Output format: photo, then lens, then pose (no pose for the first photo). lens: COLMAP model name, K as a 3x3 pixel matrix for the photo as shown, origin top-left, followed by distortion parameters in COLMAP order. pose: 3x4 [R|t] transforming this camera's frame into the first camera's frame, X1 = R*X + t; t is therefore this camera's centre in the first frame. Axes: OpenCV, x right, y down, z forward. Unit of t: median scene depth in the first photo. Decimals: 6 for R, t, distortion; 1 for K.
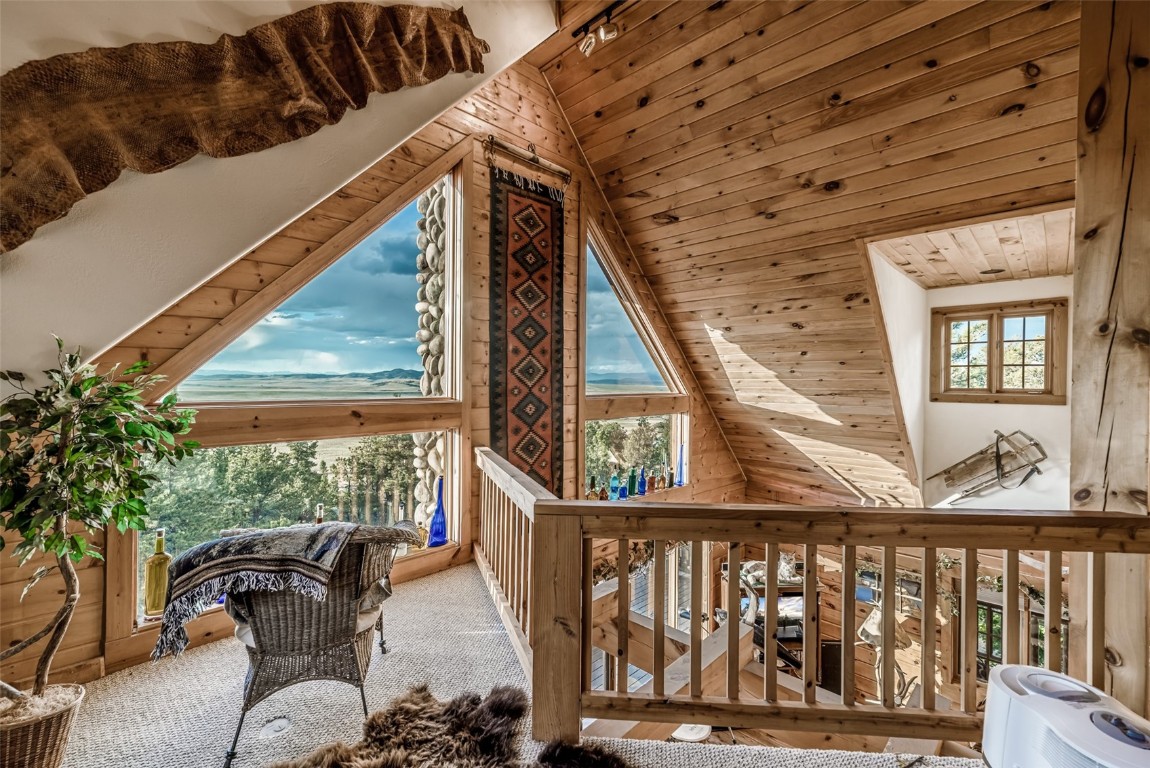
lens RADIAL K [[496.6, 0, 574.9], [0, 496.6, 387.4], [0, 0, 1]] dist [0.009554, -0.000129]
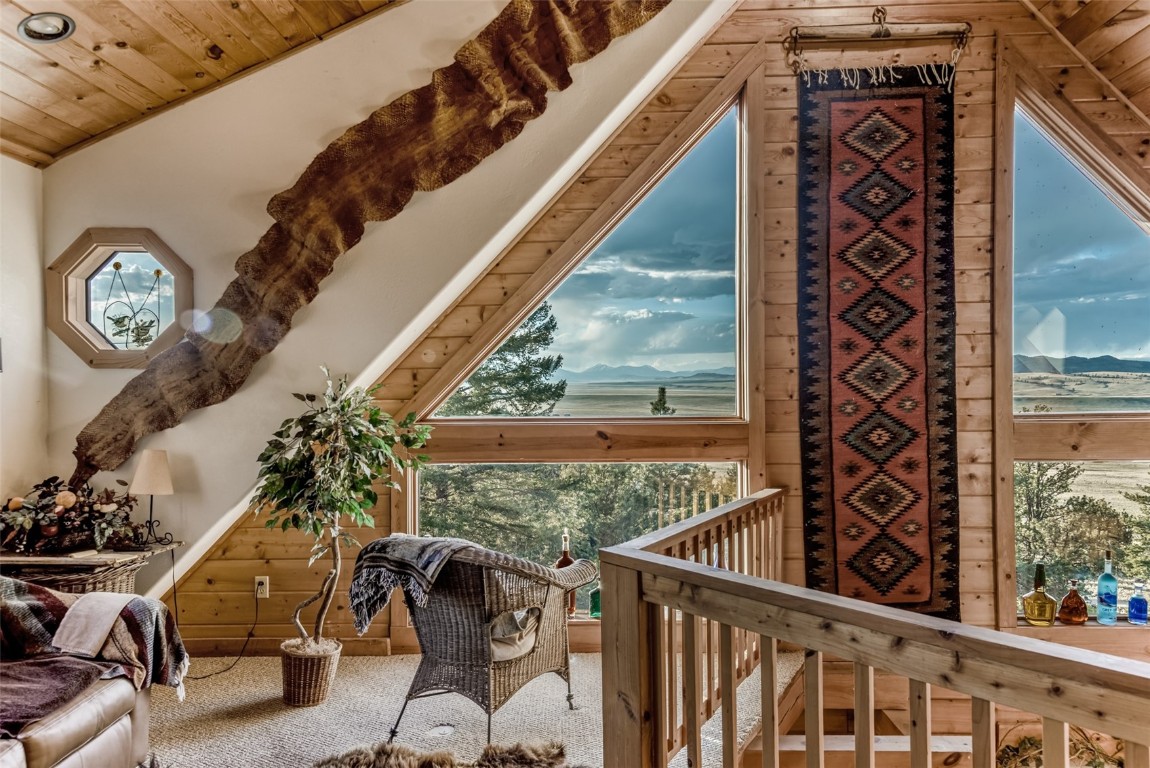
lens RADIAL K [[834.2, 0, 584.3], [0, 834.2, 395.9], [0, 0, 1]] dist [0.063903, -0.004795]
pose [[0.682254, -0.000537, -0.731115, 0.507236], [0.005901, 0.999971, 0.004773, -0.017474], [0.731092, -0.007571, 0.682237, 0.007728]]
